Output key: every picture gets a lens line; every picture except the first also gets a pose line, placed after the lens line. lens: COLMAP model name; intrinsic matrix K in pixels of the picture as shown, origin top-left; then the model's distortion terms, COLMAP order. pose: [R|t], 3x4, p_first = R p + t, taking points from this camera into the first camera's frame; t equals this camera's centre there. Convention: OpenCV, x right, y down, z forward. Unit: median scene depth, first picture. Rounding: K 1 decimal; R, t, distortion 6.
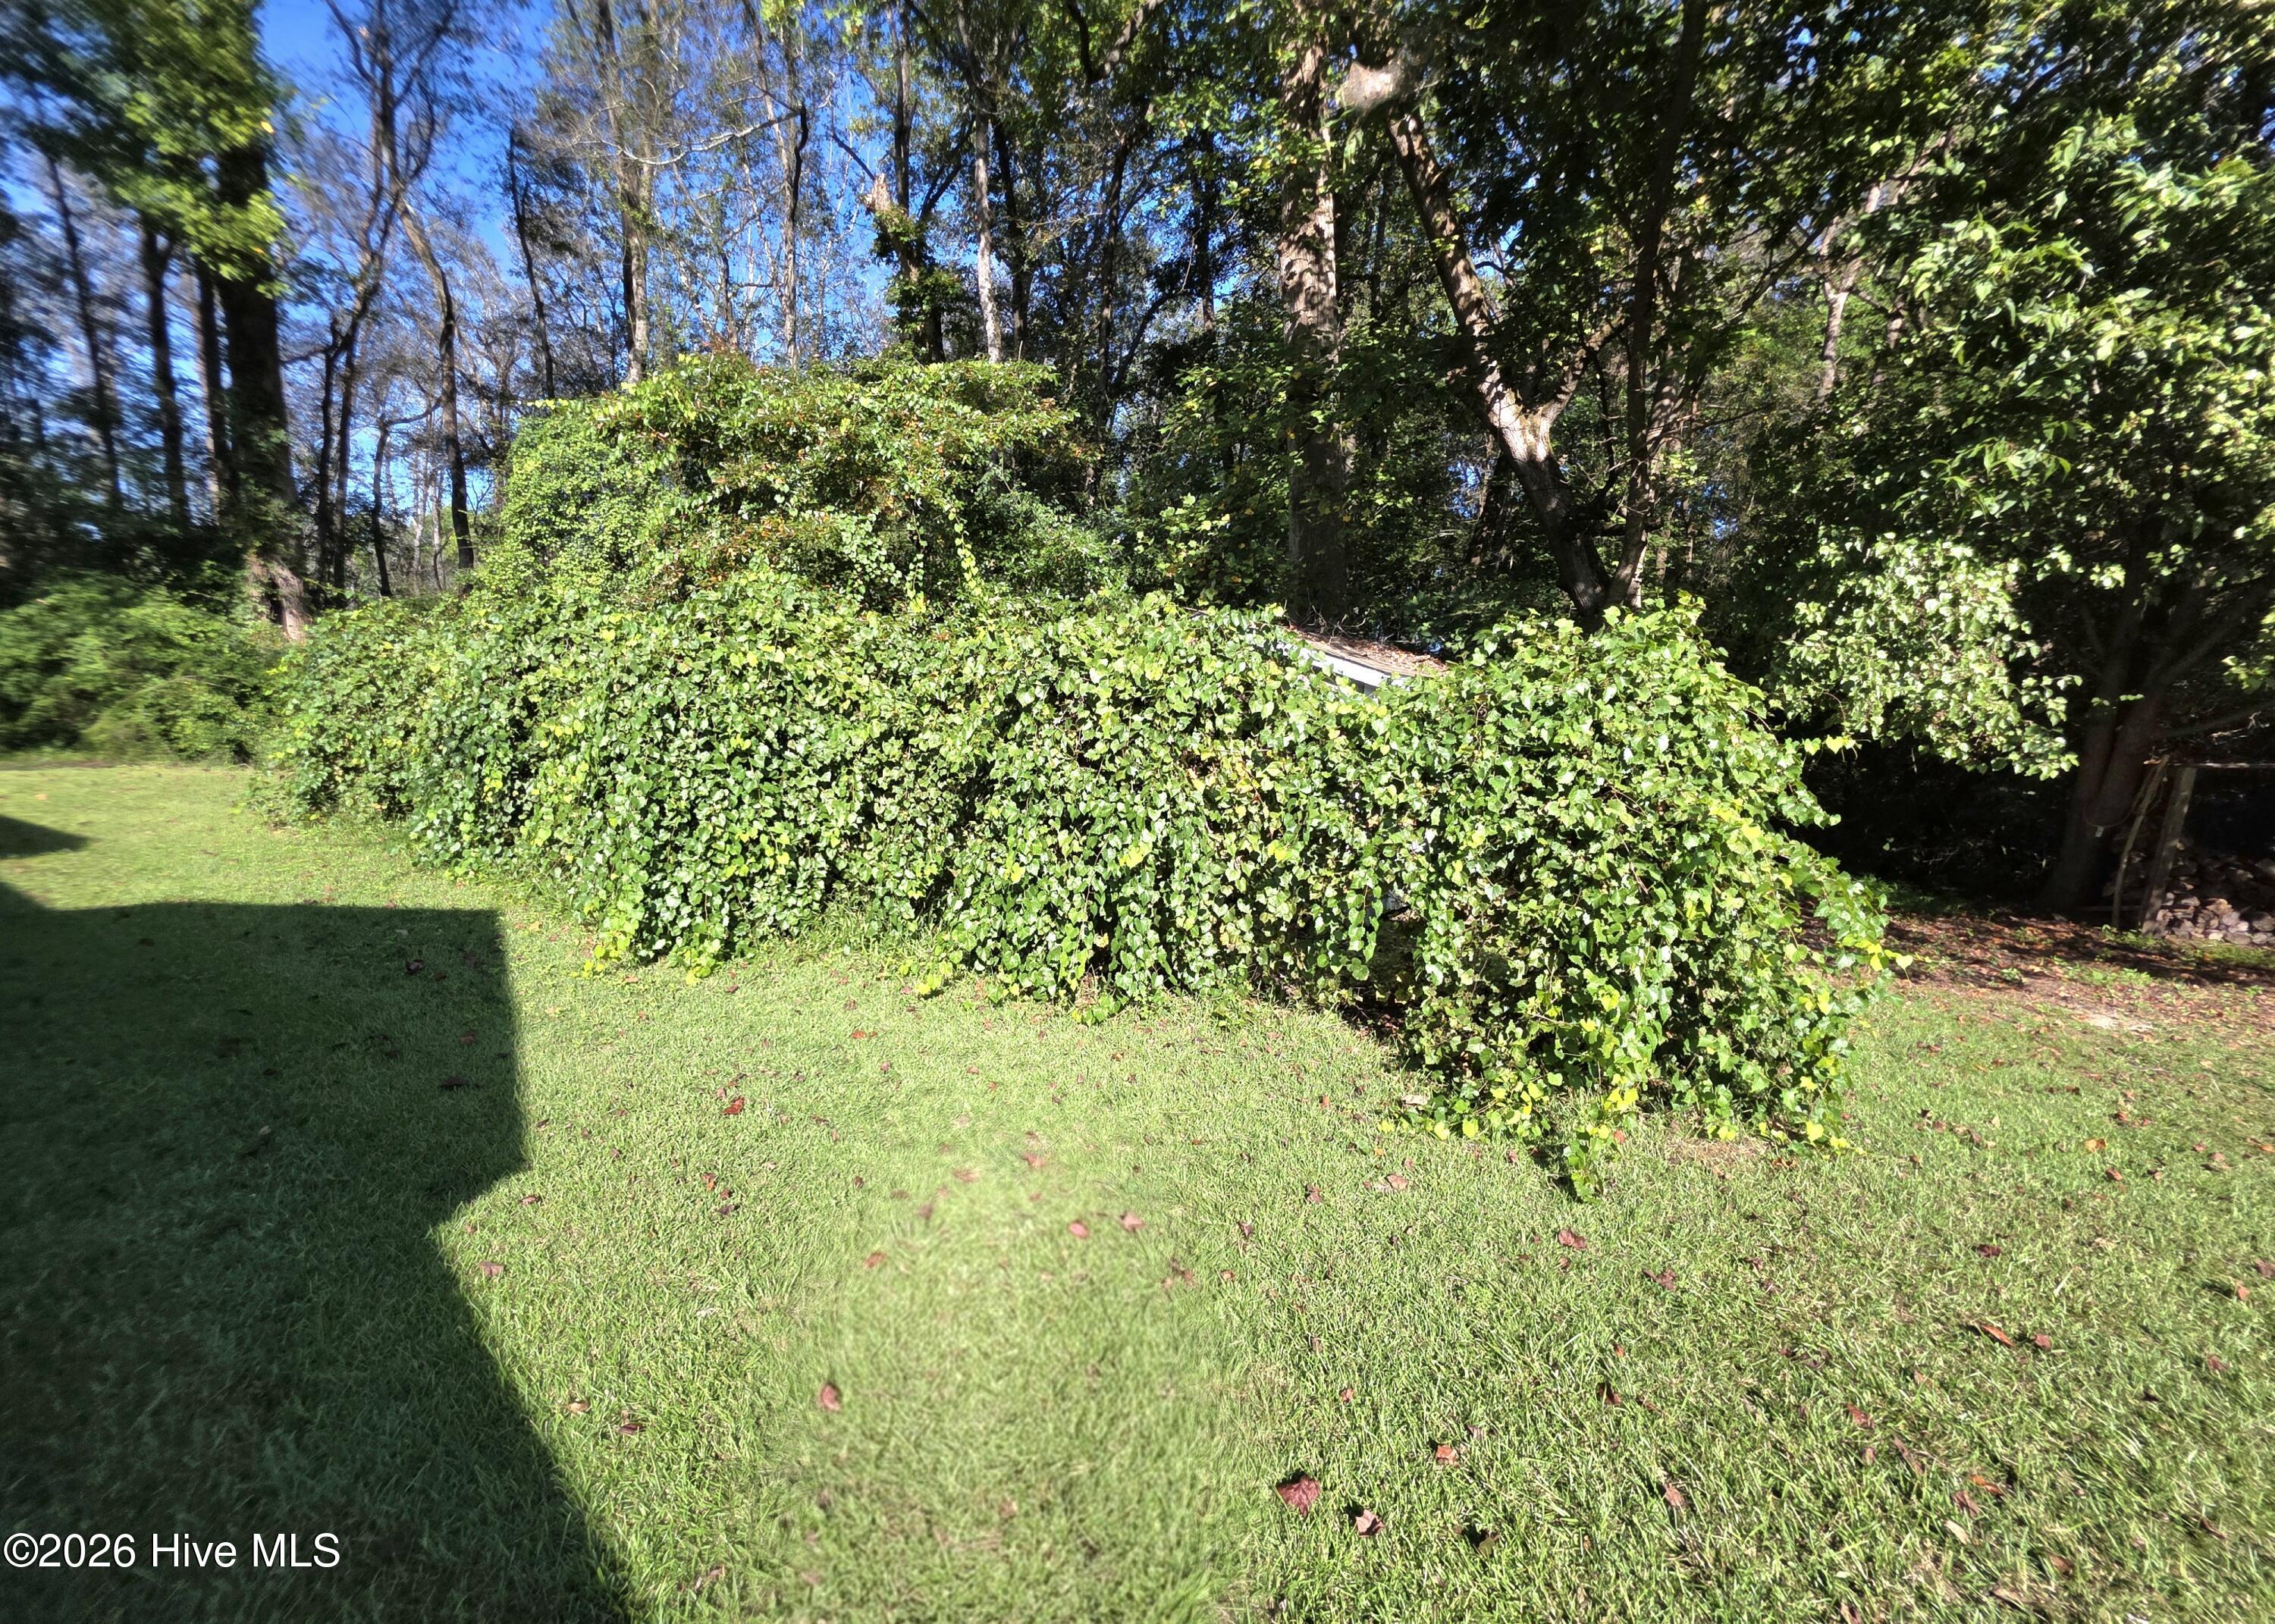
lens RADIAL K [[920.7, 0, 1135.0], [0, 920.7, 835.8], [0, 0, 1]] dist [0.001178, 0.000214]
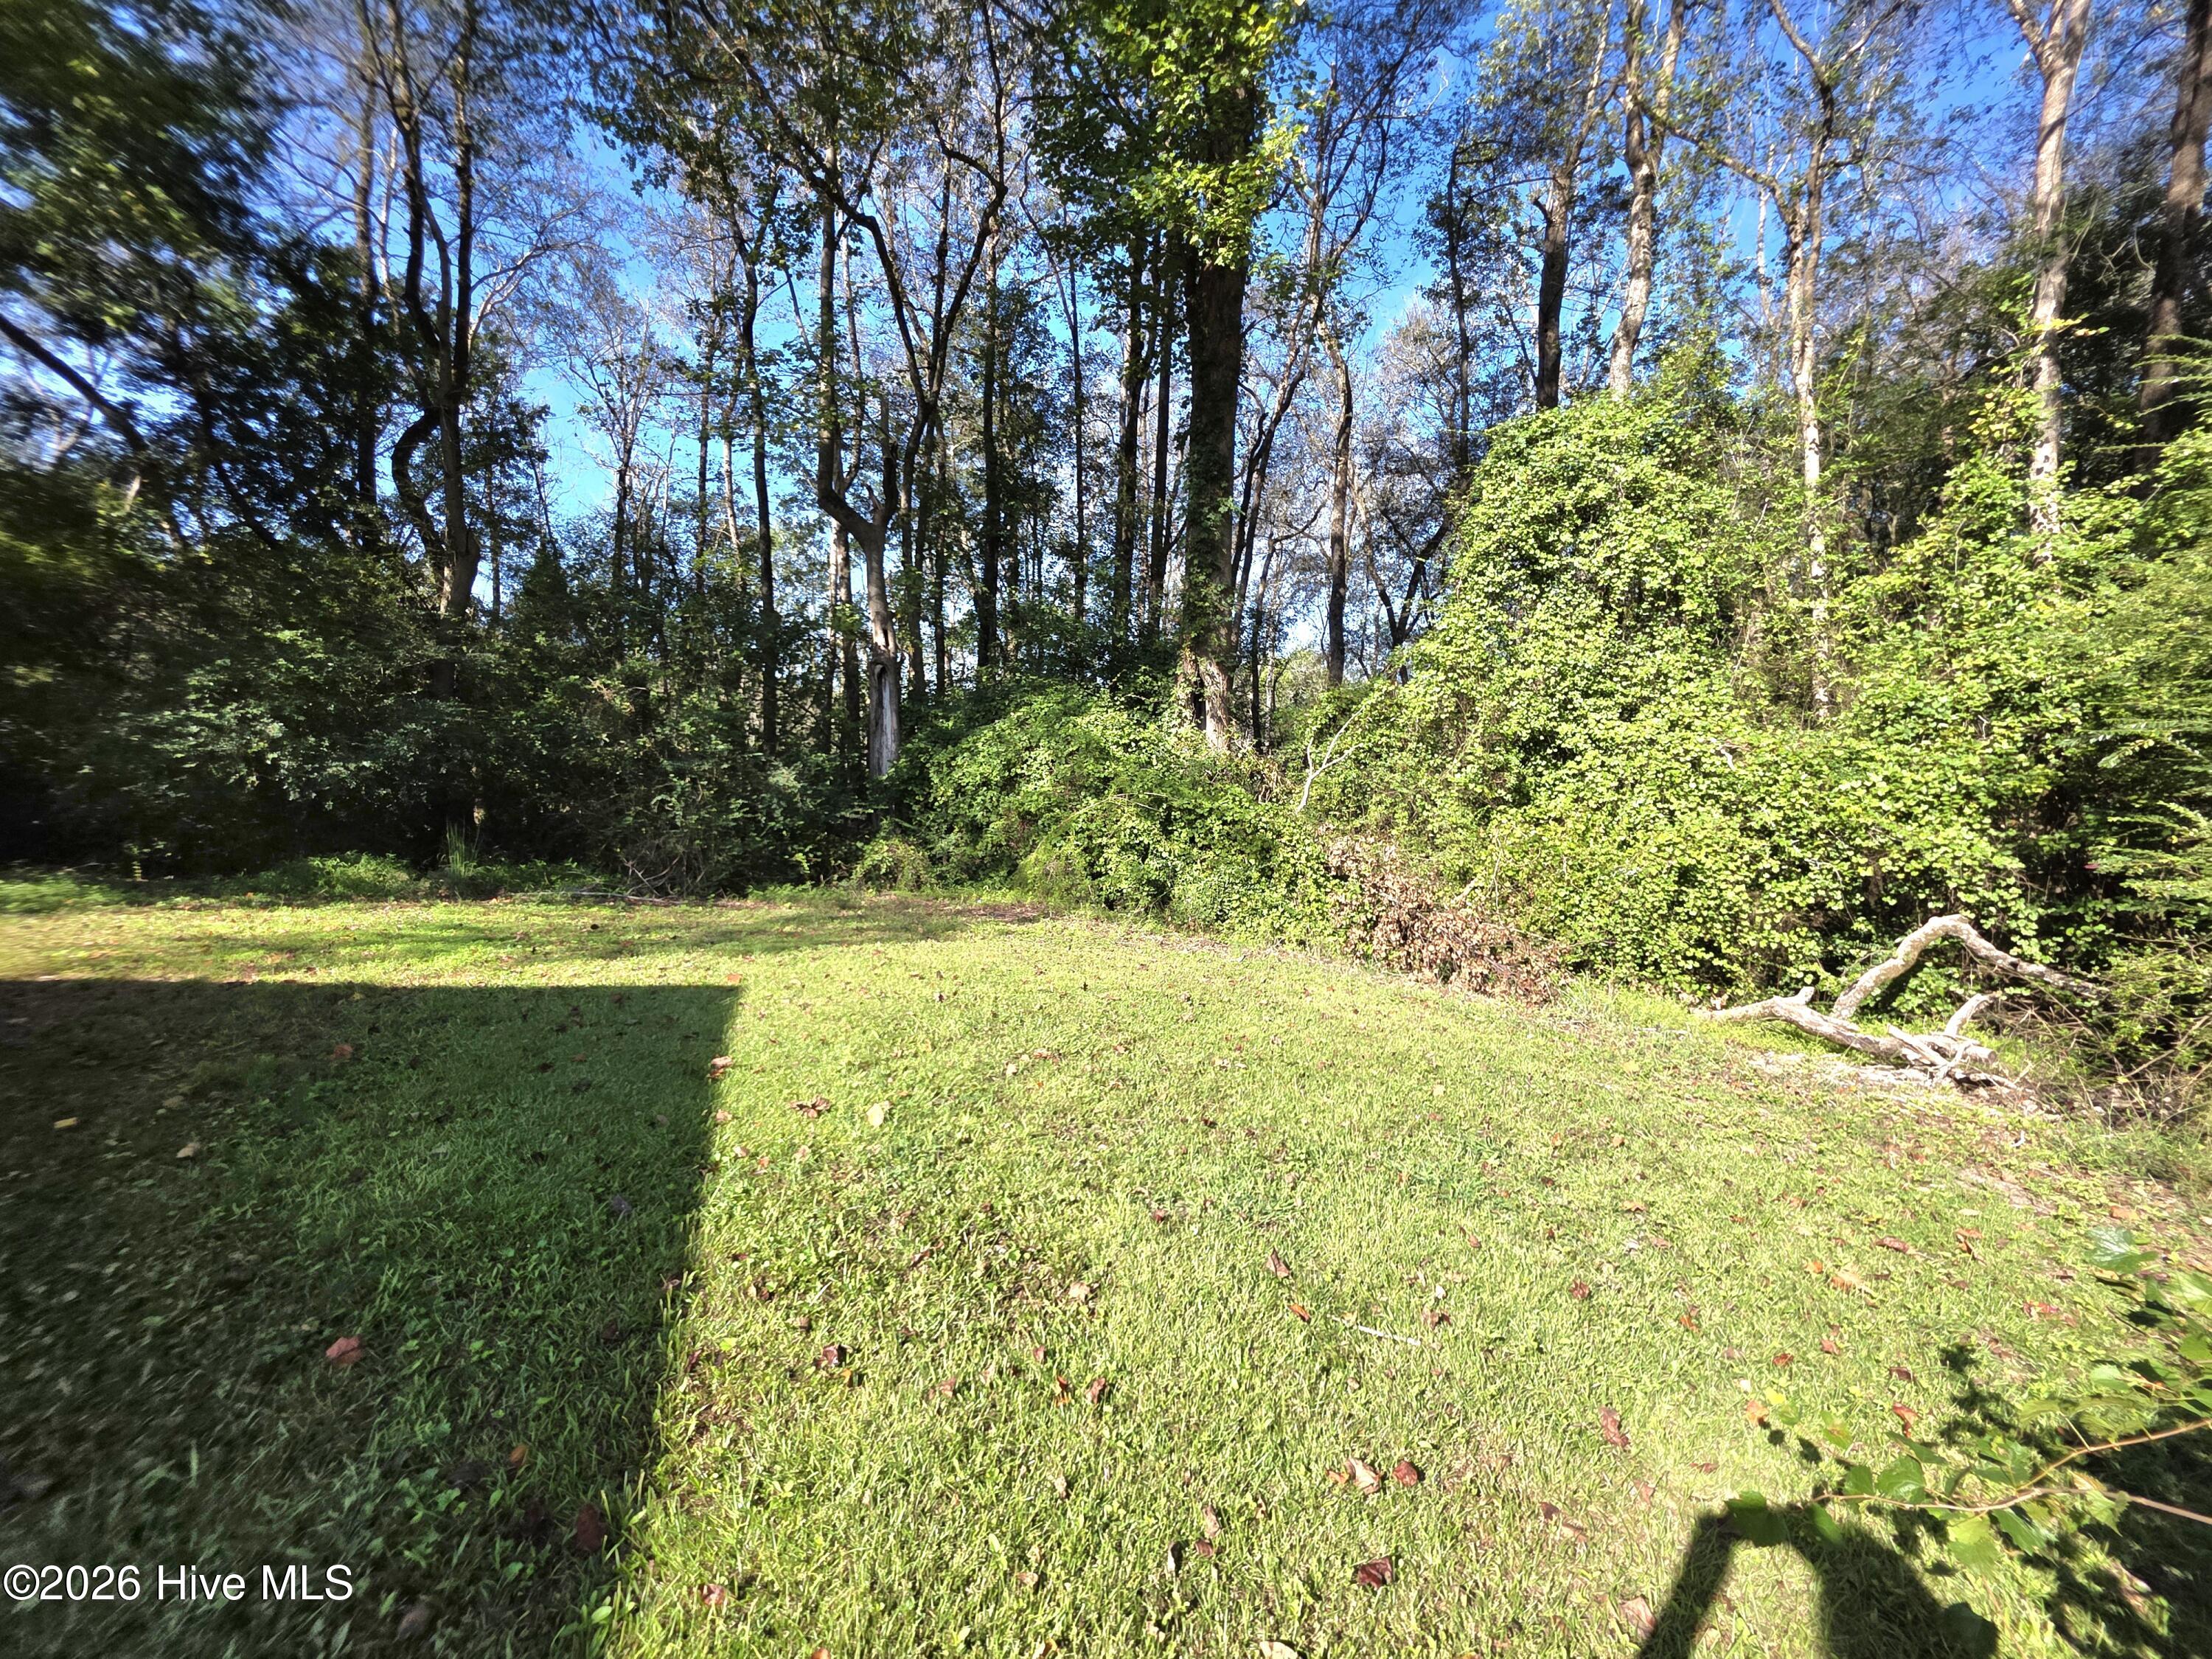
lens RADIAL K [[887.9, 0, 1108.4], [0, 887.9, 819.1], [0, 0, 1]] dist [-0.003750, 0.000506]
pose [[0.713195, 0.017759, -0.700741, -0.486136], [-0.113347, 0.989445, -0.090286, -0.080725], [0.691741, 0.143819, 0.707680, 0.446504]]
